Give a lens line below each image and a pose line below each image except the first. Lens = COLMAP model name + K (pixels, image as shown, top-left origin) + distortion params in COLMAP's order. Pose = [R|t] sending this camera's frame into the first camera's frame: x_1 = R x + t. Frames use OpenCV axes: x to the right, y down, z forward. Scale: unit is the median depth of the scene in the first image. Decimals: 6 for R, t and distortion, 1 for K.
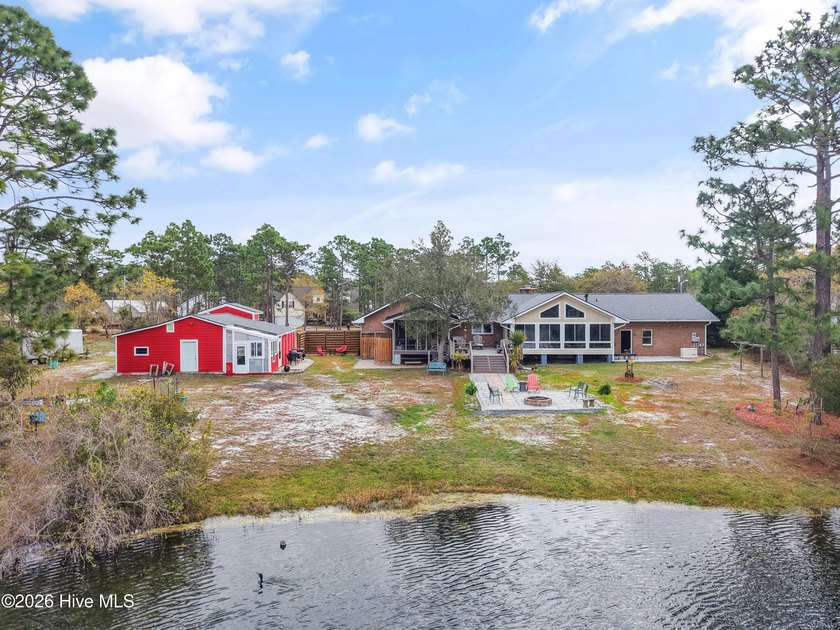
lens RADIAL K [[572.8, 0, 417.2], [0, 572.8, 315.2], [0, 0, 1]] dist [0.003858, -0.000273]
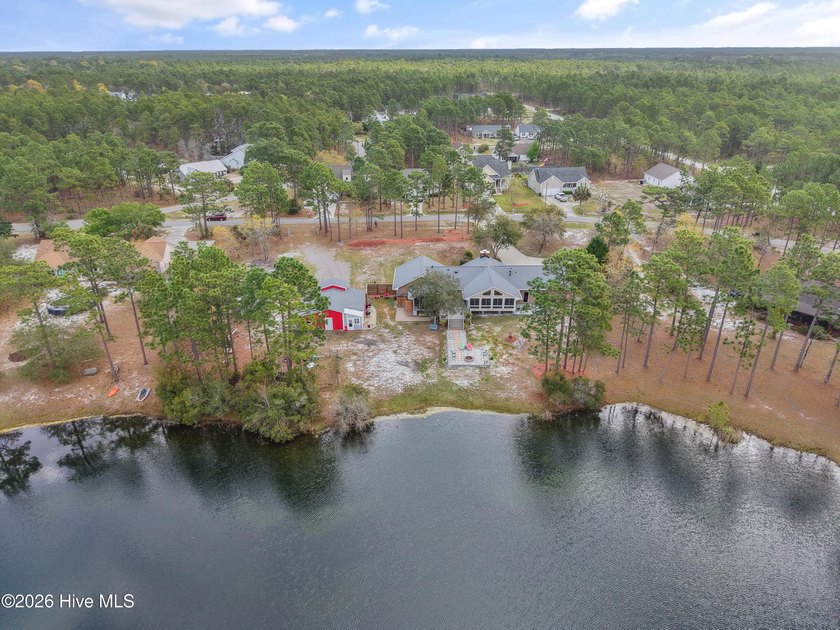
lens RADIAL K [[572.8, 0, 421.1], [0, 572.8, 315.6], [0, 0, 1]] dist [0.003858, -0.000273]
pose [[0.999961, 0.003910, 0.007971, -0.035551], [-0.006839, 0.911740, 0.410711, -0.929380], [-0.005662, -0.410750, 0.911731, -1.137910]]
